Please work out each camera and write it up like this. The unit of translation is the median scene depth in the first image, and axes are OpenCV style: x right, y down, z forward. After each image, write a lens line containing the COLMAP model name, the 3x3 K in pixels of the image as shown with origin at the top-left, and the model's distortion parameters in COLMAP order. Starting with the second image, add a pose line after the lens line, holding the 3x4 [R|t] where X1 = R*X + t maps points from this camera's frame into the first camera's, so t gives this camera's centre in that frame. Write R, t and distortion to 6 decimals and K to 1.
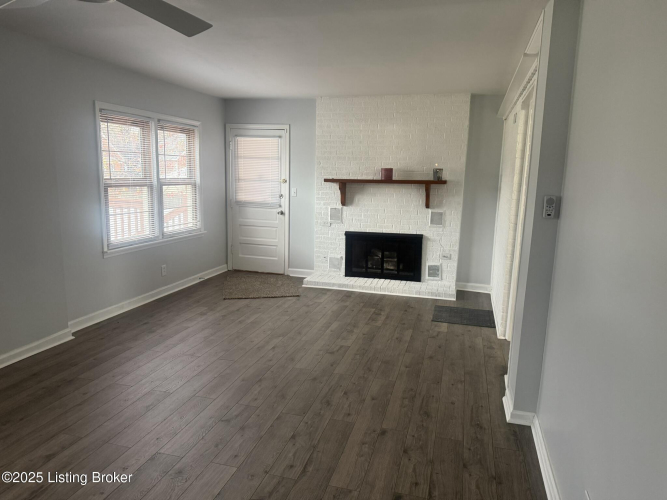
lens RADIAL K [[471.9, 0, 333.5], [0, 471.9, 250.0], [0, 0, 1]] dist [0.095471, -0.140082]
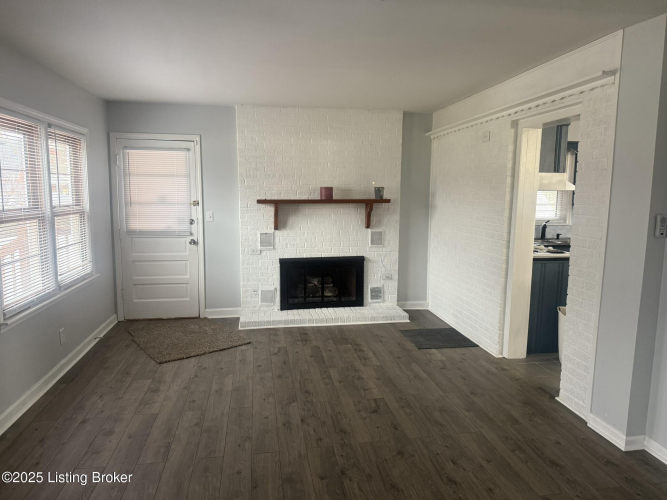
lens RADIAL K [[471.9, 0, 333.5], [0, 471.9, 250.0], [0, 0, 1]] dist [0.095471, -0.140082]
pose [[0.900673, -0.072549, 0.428397, -0.270309], [0.083645, 0.996470, -0.007104, -0.043315], [-0.426369, 0.042232, 0.903563, 0.174068]]
